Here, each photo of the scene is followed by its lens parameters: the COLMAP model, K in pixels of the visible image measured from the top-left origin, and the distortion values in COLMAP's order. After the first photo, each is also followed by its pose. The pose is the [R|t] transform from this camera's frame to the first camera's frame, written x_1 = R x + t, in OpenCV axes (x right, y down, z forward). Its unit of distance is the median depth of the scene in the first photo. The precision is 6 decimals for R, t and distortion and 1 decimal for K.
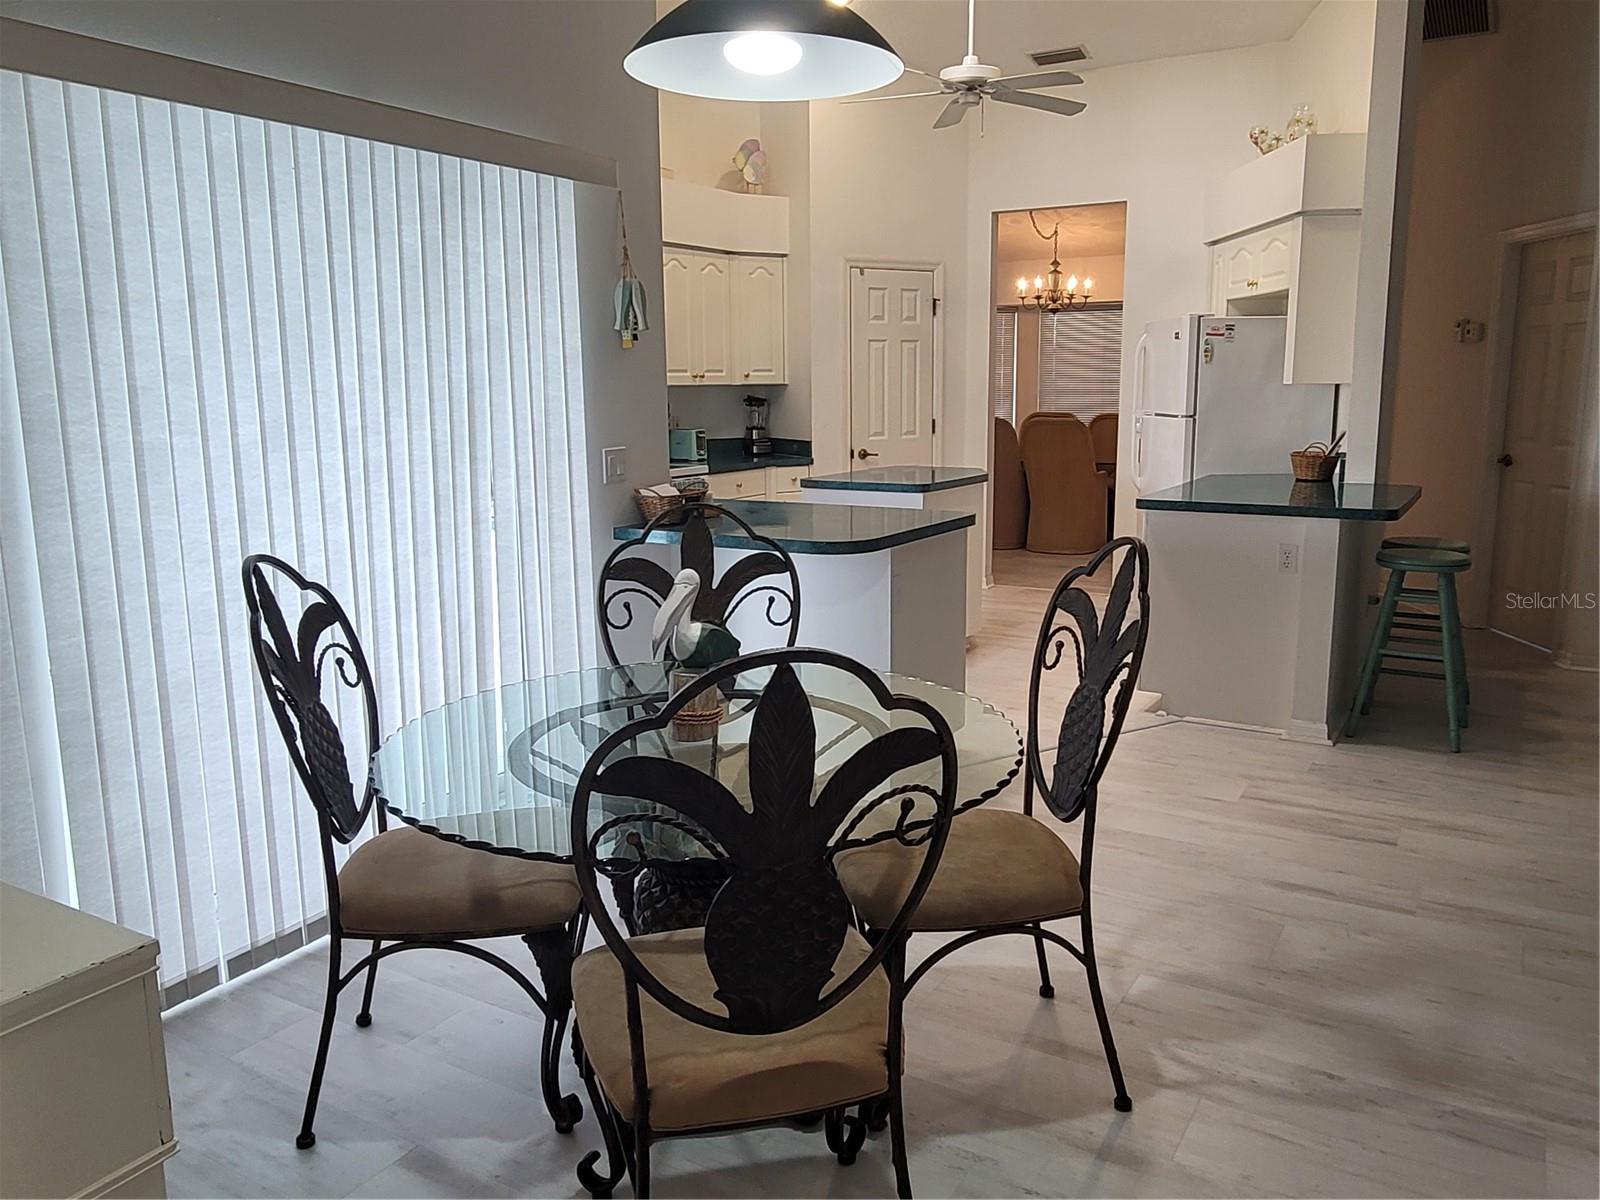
lens RADIAL K [[1266.9, 0, 800.7], [0, 1266.9, 593.7], [0, 0, 1]] dist [0.013703, -0.001084]
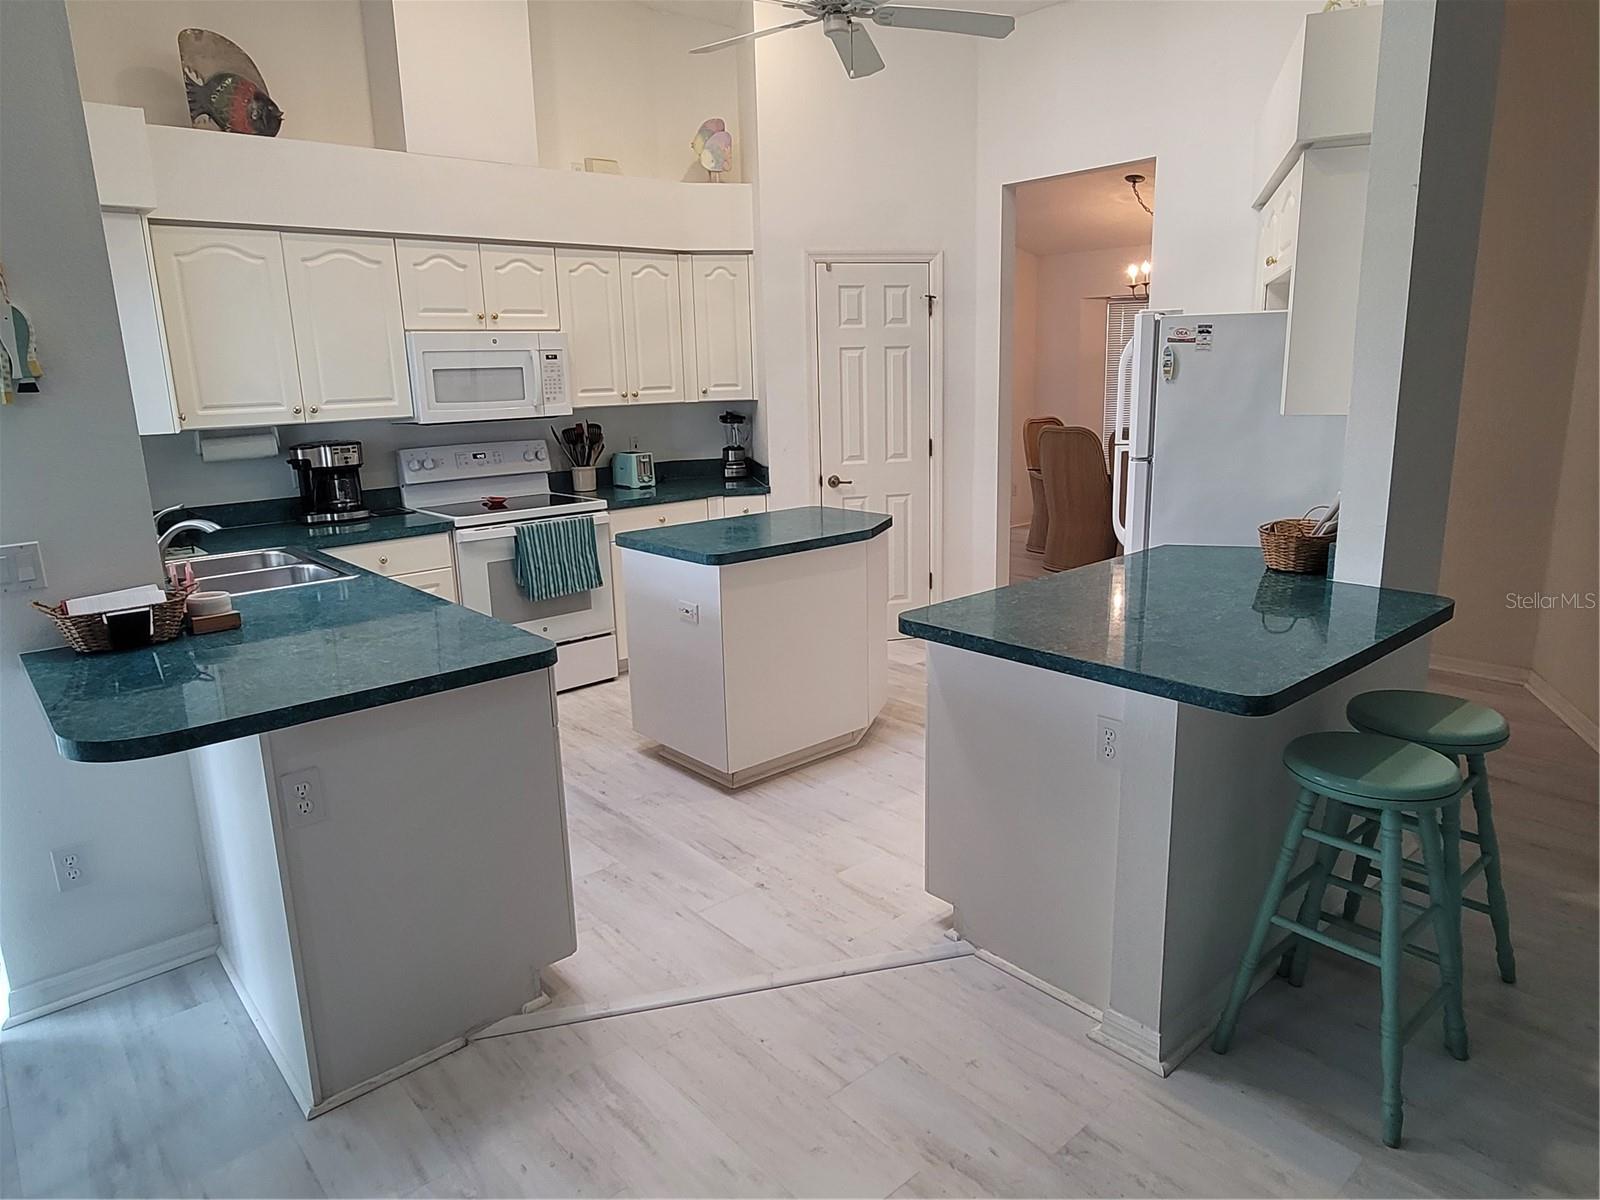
lens RADIAL K [[1017.2, 0, 807.5], [0, 1017.2, 596.1], [0, 0, 1]] dist [-0.002582, -0.000356]
pose [[0.948903, 0.054422, -0.310839, 0.256561], [-0.035368, 0.997152, 0.066615, -0.079084], [0.313579, -0.052217, 0.948125, 0.338318]]
